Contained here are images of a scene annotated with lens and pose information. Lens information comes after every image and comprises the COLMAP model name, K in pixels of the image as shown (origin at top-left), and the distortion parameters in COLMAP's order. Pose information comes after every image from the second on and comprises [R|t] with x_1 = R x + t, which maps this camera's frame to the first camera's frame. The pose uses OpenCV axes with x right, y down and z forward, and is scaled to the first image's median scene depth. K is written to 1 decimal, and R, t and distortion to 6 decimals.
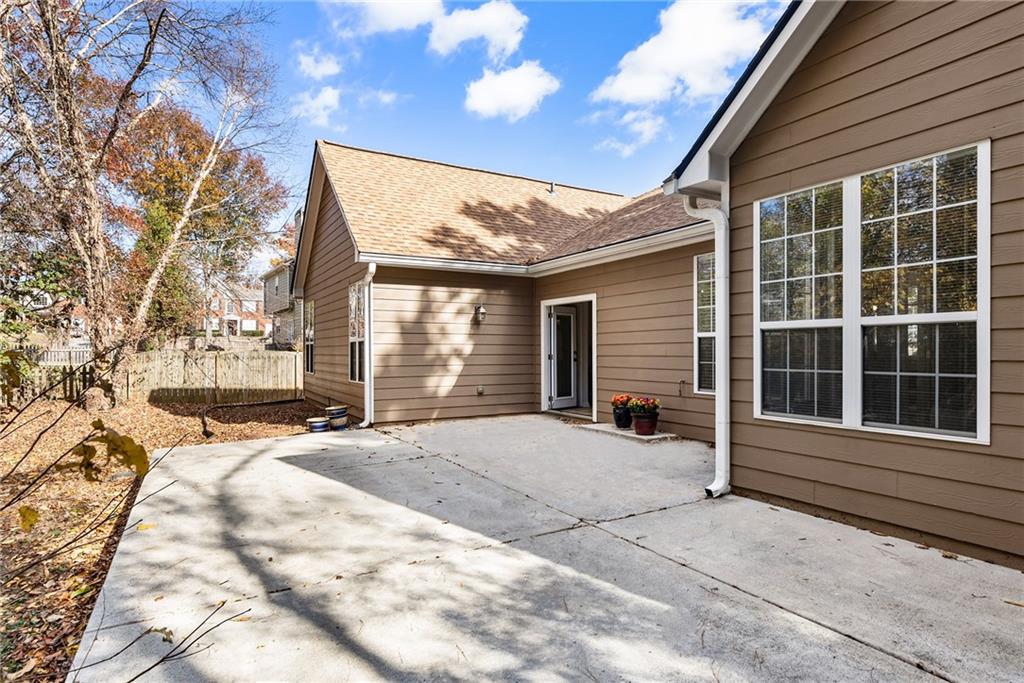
lens RADIAL K [[557.8, 0, 512.0], [0, 557.8, 341.5], [0, 0, 1]] dist [-0.001897, -0.000519]
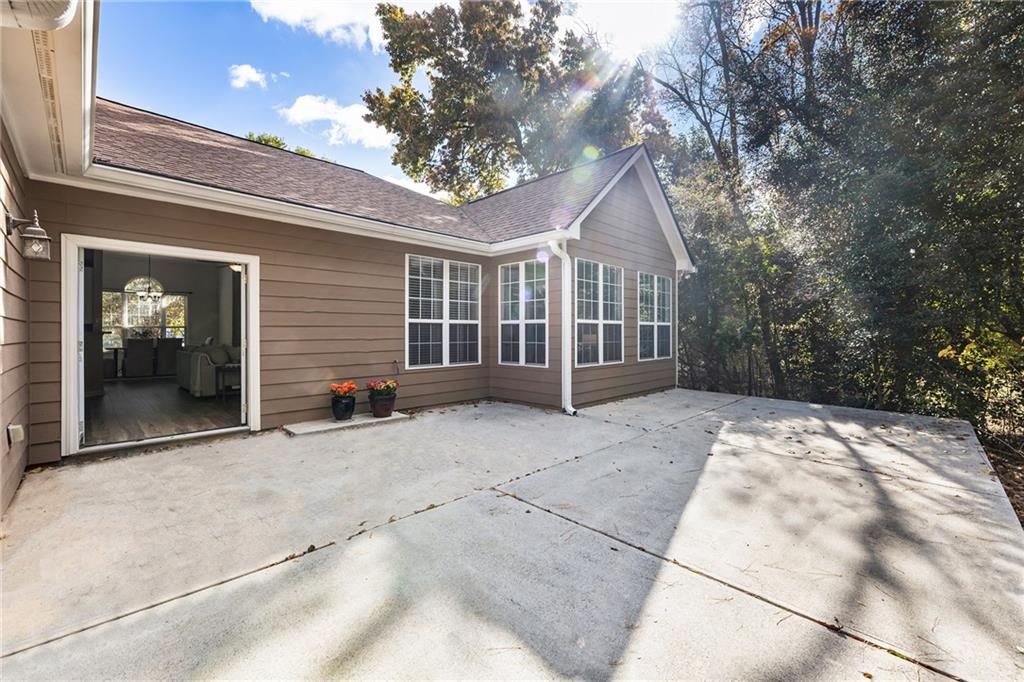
lens RADIAL K [[419.2, 0, 504.3], [0, 419.2, 335.7], [0, 0, 1]] dist [-0.000420, -0.000020]
pose [[-0.260972, -0.002776, 0.965342, -0.834171], [-0.017432, 0.999846, -0.001837, 0.026391], [-0.965189, -0.017307, -0.260980, 1.475110]]
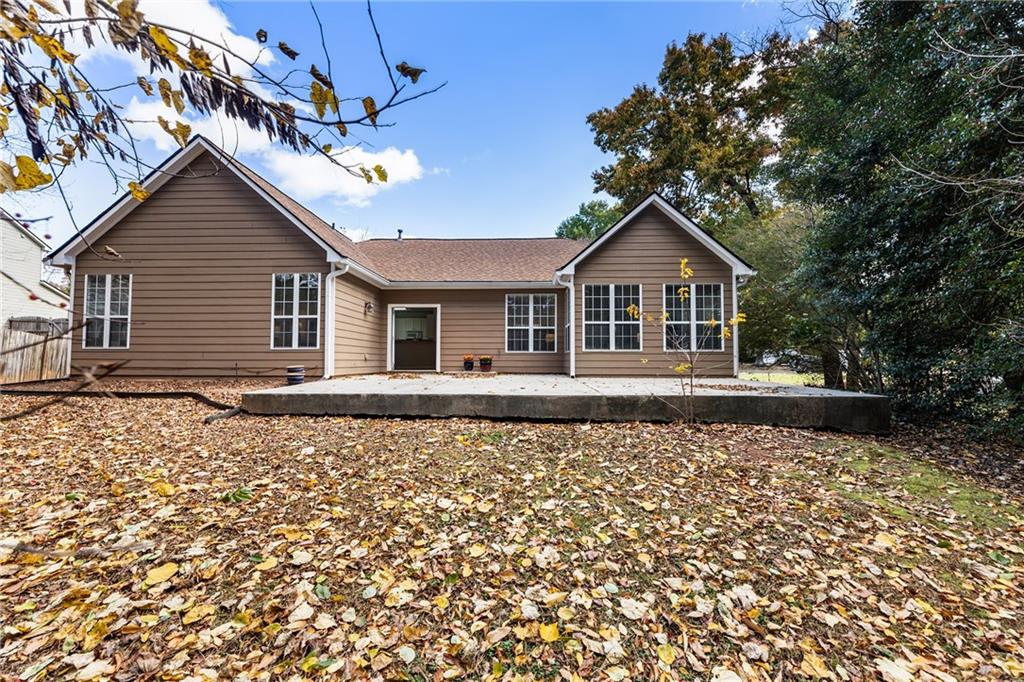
lens RADIAL K [[419.2, 0, 504.3], [0, 419.2, 335.7], [0, 0, 1]] dist [-0.000420, -0.000020]
pose [[0.527335, 0.057420, 0.847715, -1.669027], [-0.016716, 0.998222, -0.057217, 0.176647], [-0.849493, 0.016002, 0.527357, 0.112599]]
